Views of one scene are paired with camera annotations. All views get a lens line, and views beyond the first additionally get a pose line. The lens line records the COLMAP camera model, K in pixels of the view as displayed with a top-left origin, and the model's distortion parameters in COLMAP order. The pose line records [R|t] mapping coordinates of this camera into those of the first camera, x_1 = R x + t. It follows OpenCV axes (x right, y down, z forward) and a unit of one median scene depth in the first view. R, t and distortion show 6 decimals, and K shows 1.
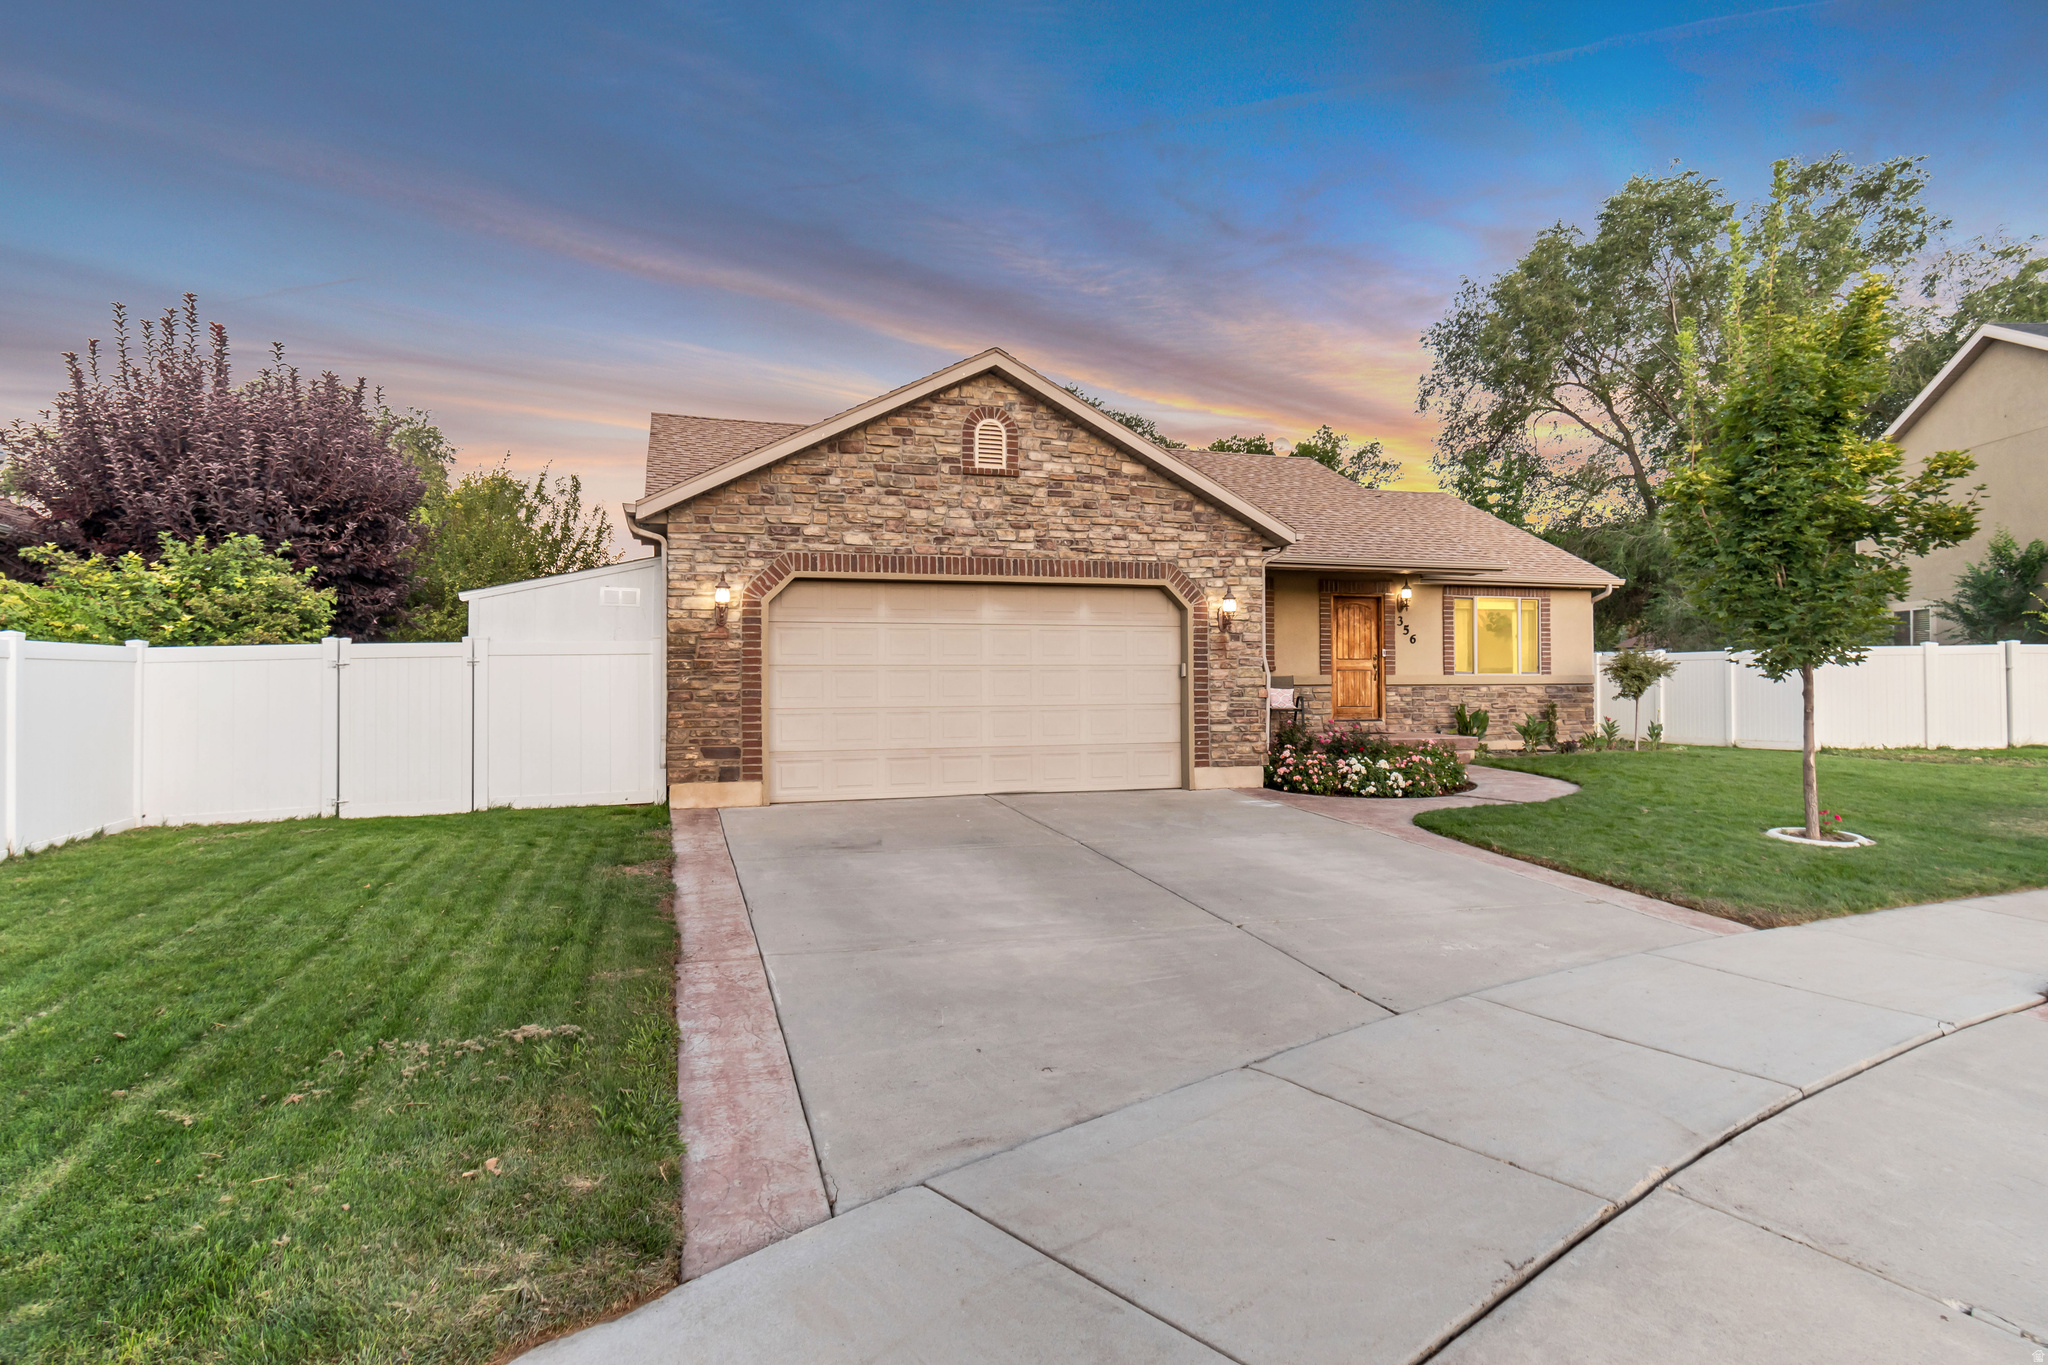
lens RADIAL K [[1108.3, 0, 1026.7], [0, 1108.3, 683.4], [0, 0, 1]] dist [-0.003812, -0.002318]
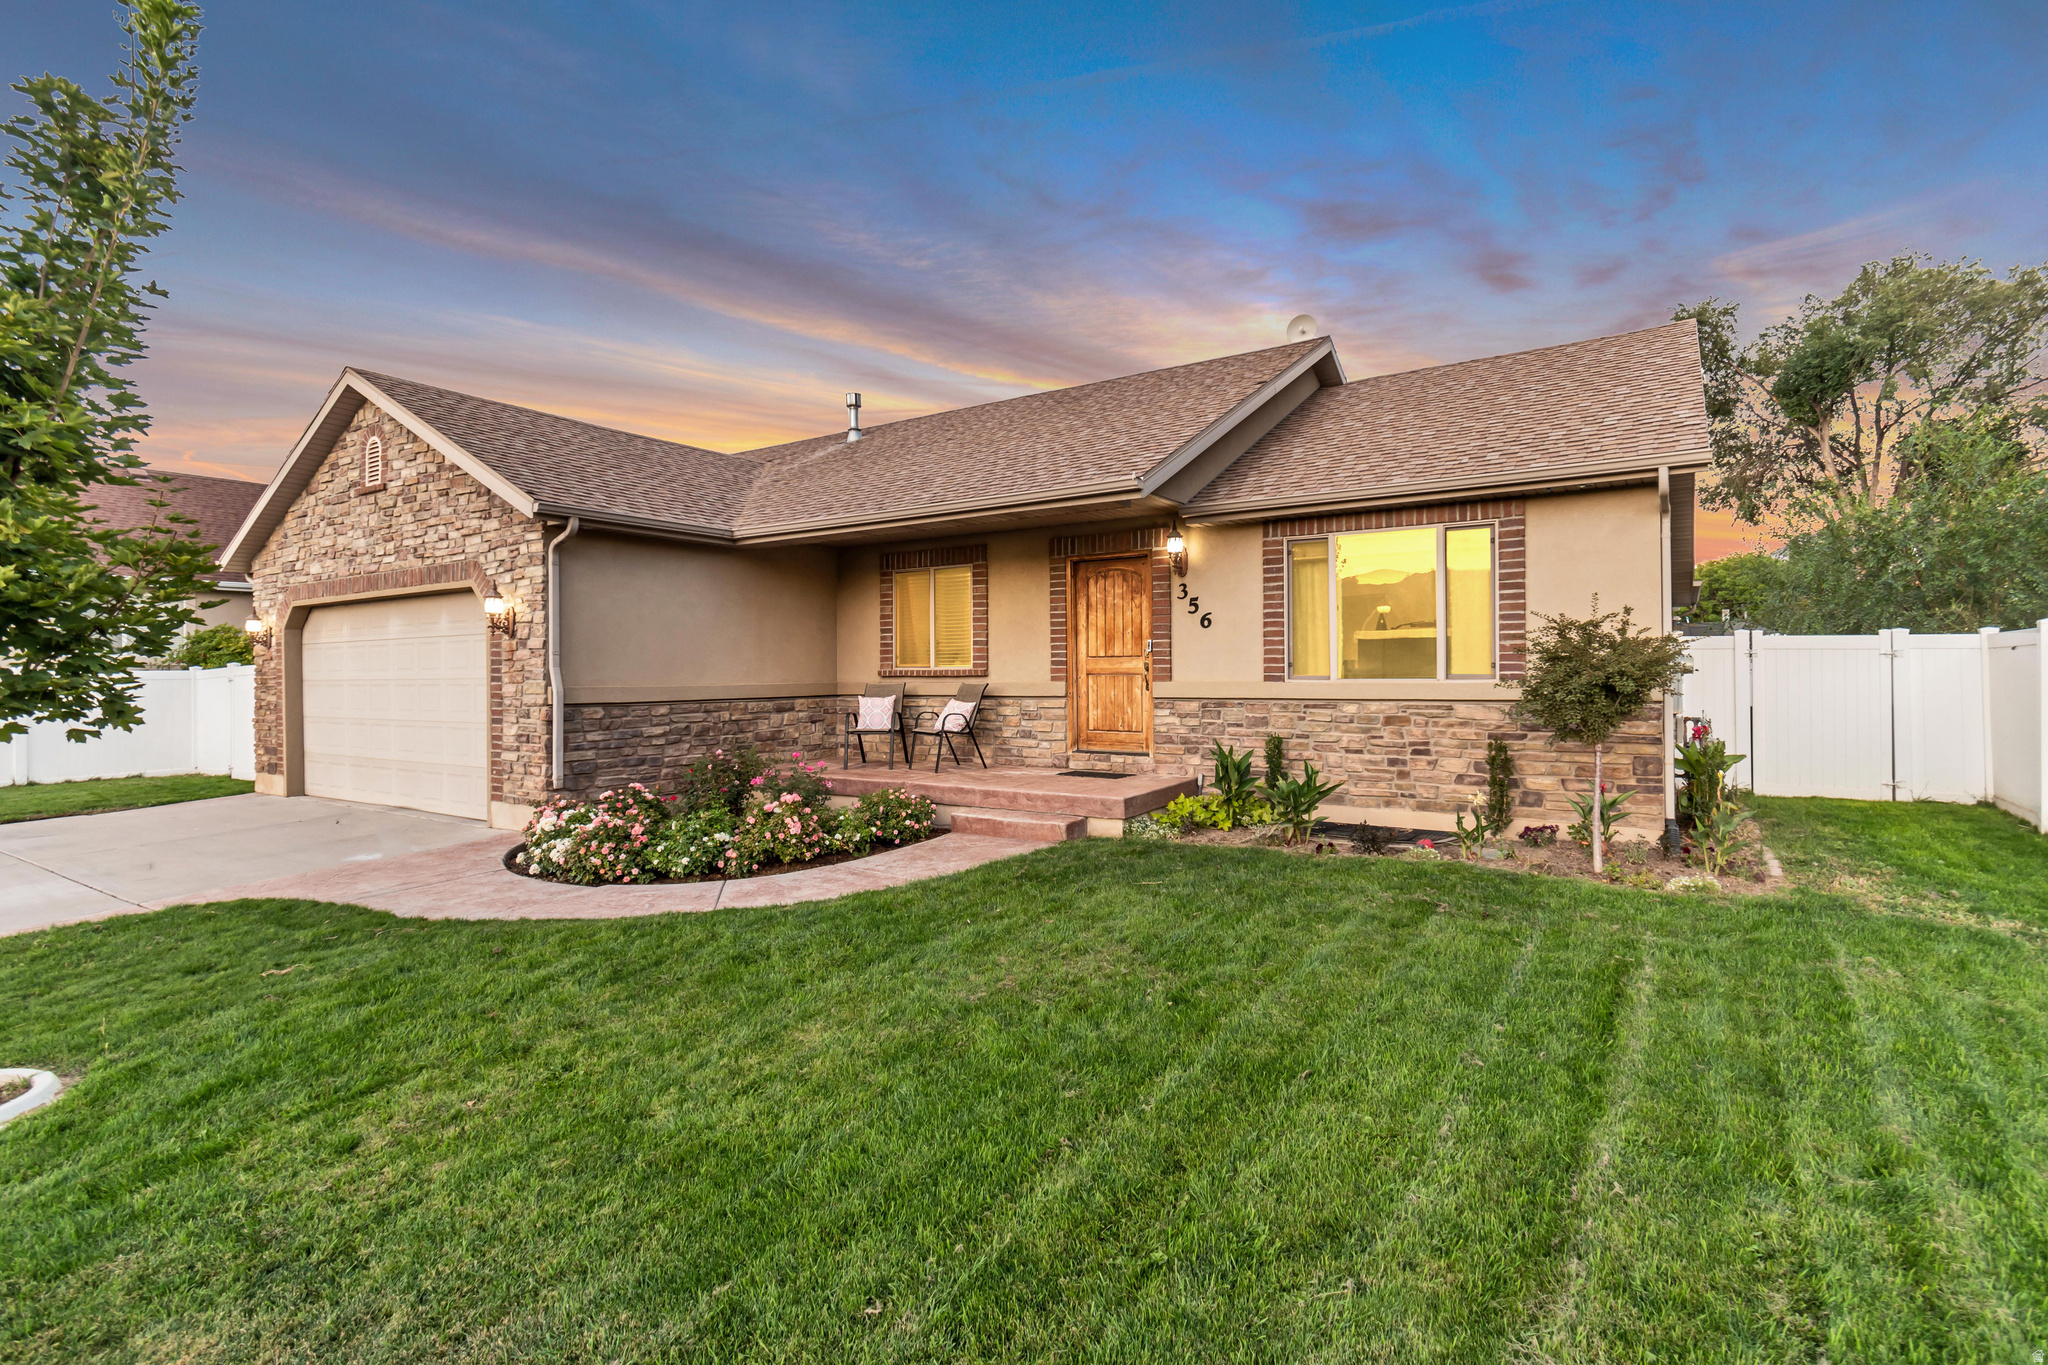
lens RADIAL K [[982.8, 0, 1026.8], [0, 982.8, 677.0], [0, 0, 1]] dist [0.002731, -0.002066]
pose [[0.625169, 0.003395, -0.780482, 1.007132], [0.007086, 0.999925, 0.010026, -0.022925], [0.780457, -0.011799, 0.625098, 0.869205]]
